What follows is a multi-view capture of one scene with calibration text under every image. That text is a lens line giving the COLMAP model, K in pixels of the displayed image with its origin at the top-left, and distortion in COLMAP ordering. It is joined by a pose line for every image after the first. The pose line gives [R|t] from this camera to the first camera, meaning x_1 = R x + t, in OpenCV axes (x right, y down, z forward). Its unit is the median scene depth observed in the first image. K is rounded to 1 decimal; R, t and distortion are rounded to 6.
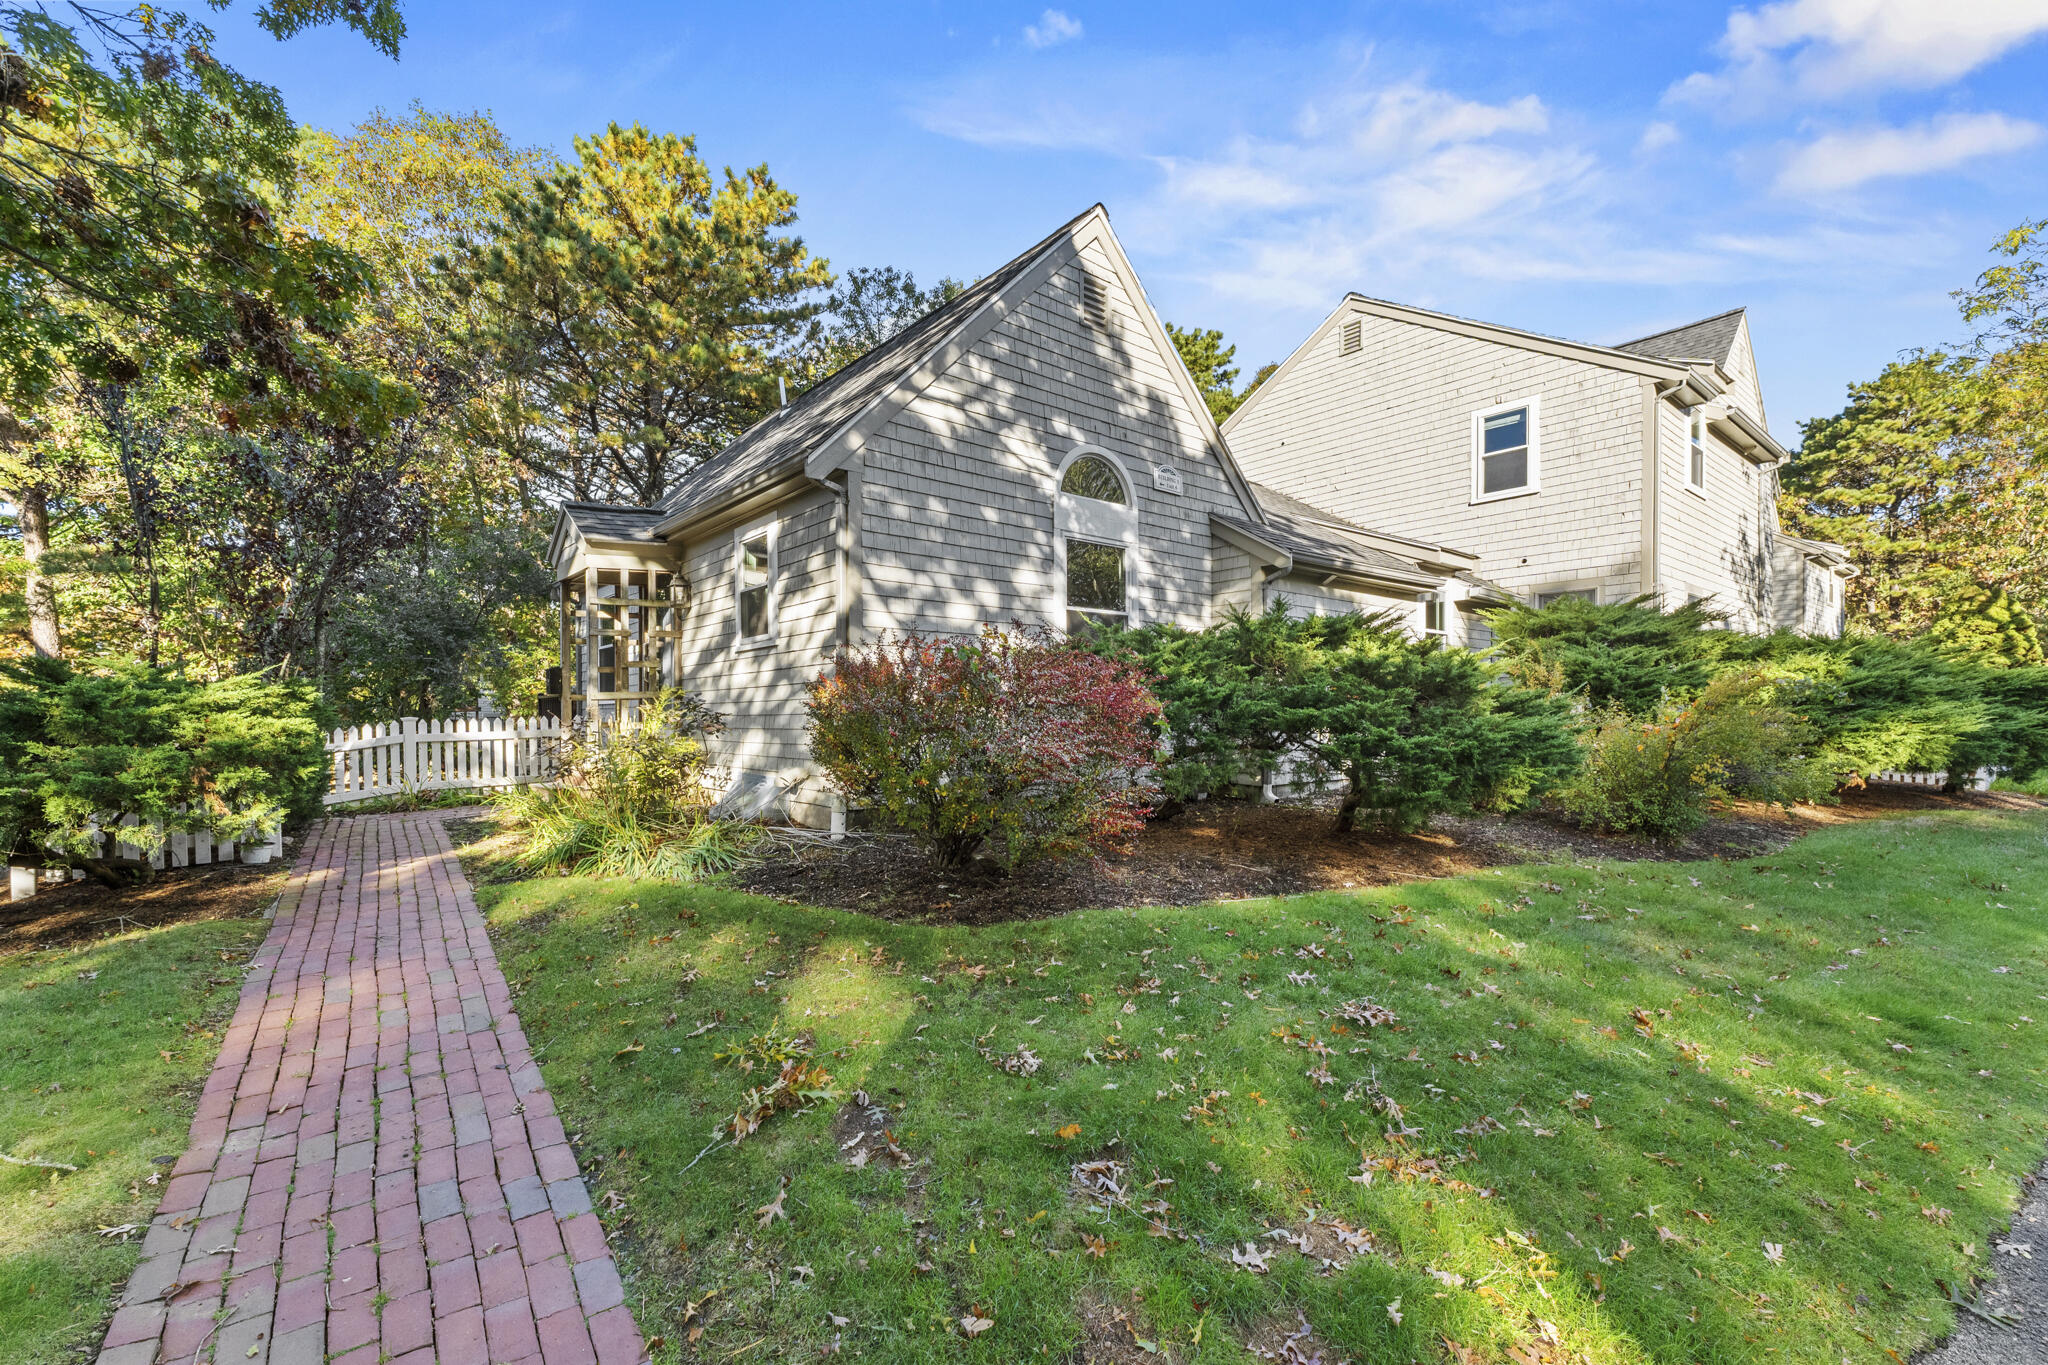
lens RADIAL K [[886.5, 0, 1025.3], [0, 886.5, 697.9], [0, 0, 1]] dist [0.000983, 0.000043]
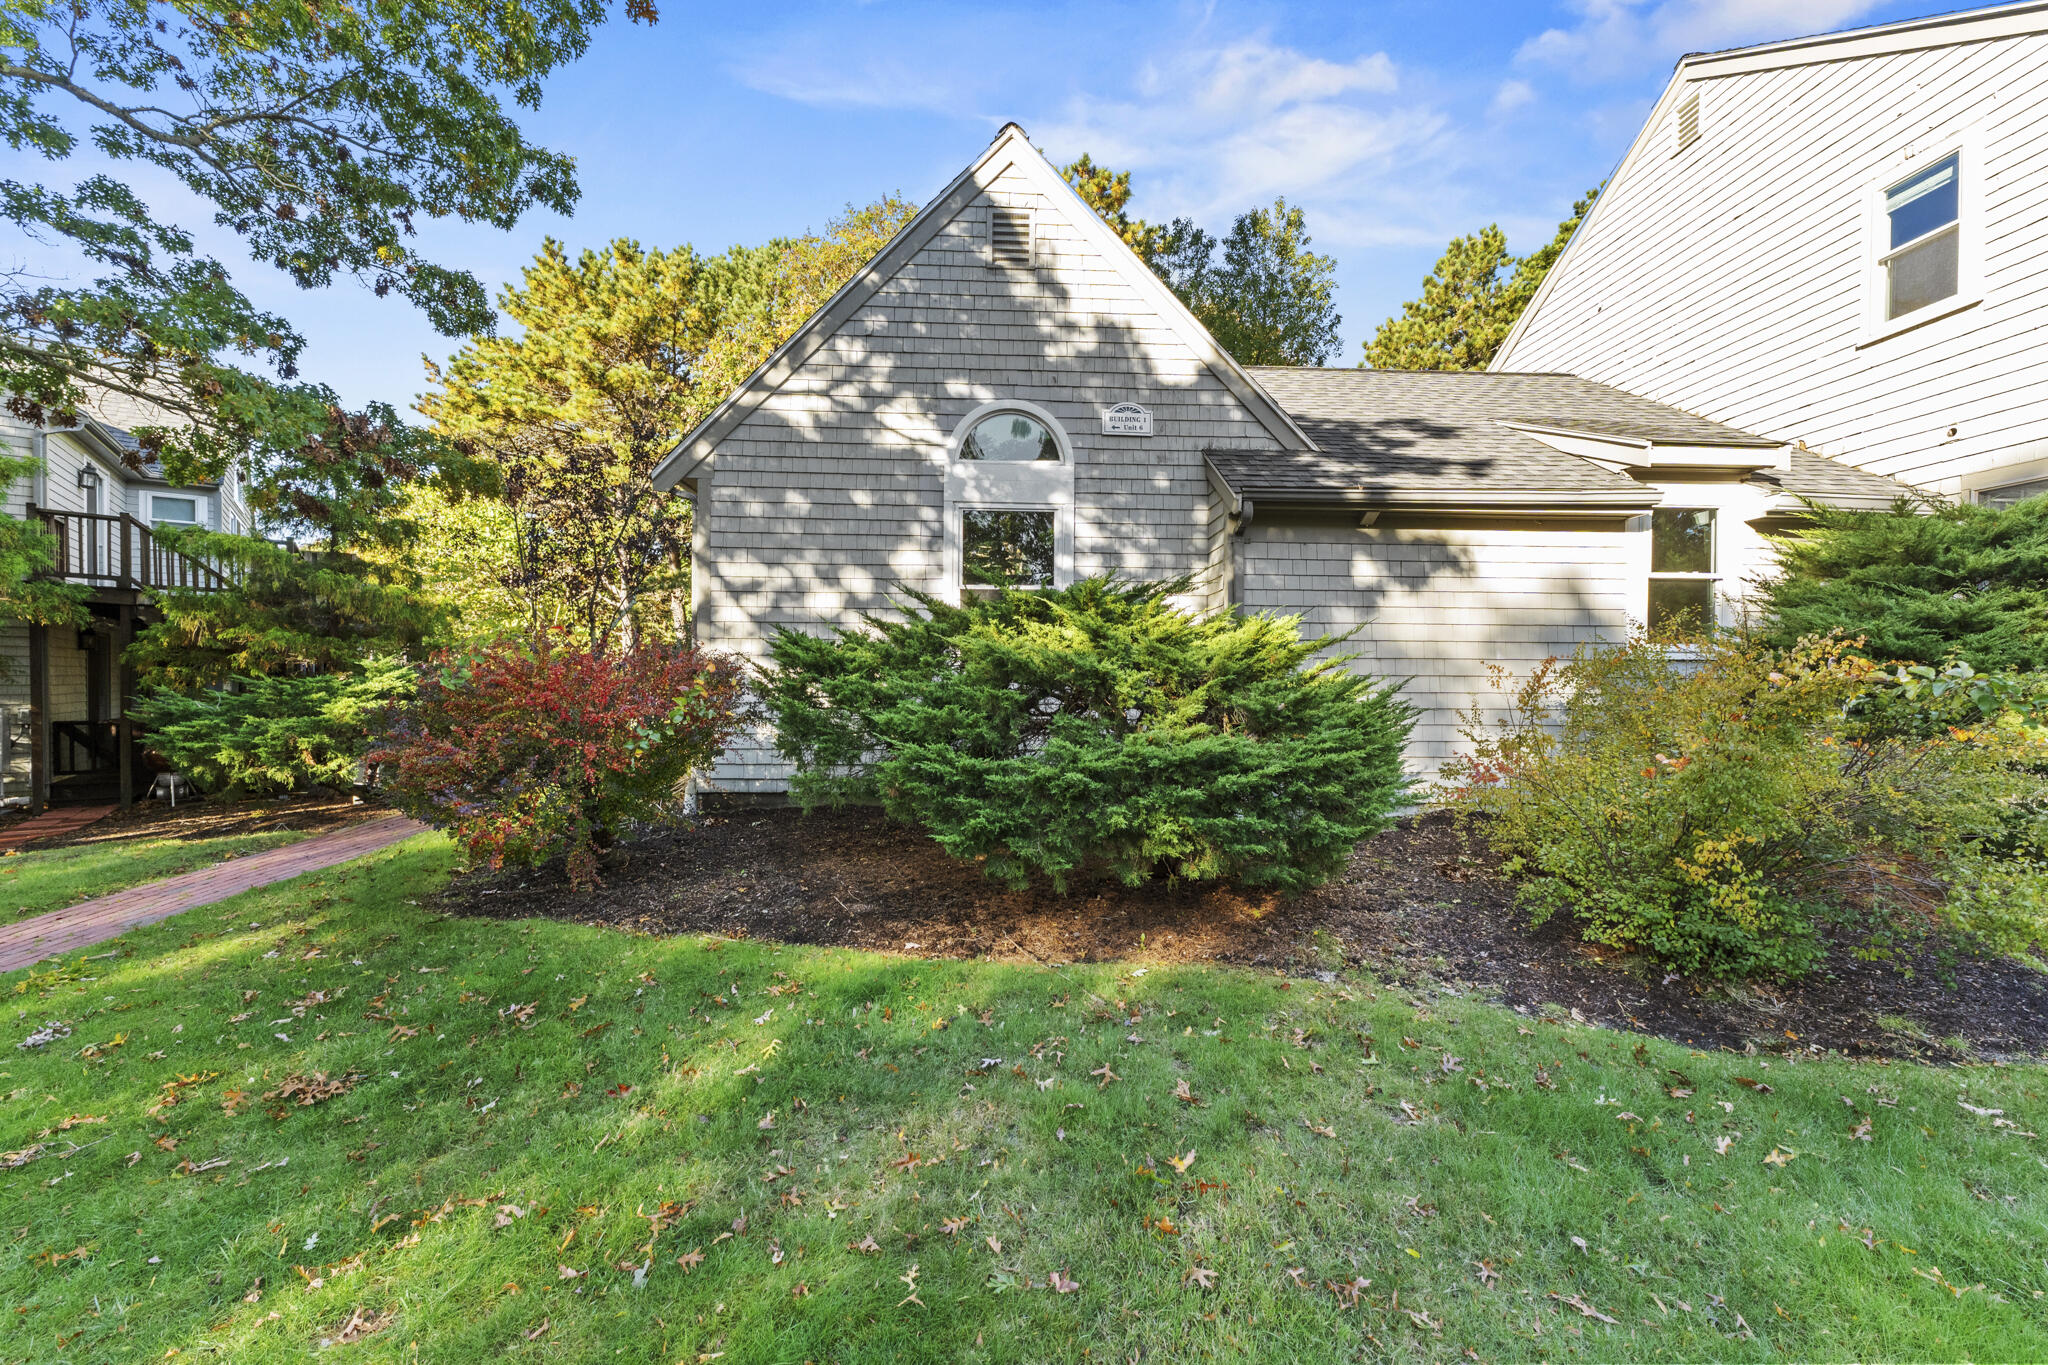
lens RADIAL K [[884.2, 0, 1032.0], [0, 884.2, 661.9], [0, 0, 1]] dist [0.004700, 0.000490]
pose [[0.798371, -0.006135, -0.602135, 0.655281], [0.008002, 0.999968, 0.000422, -0.025483], [0.602113, -0.005155, 0.798394, 0.323868]]
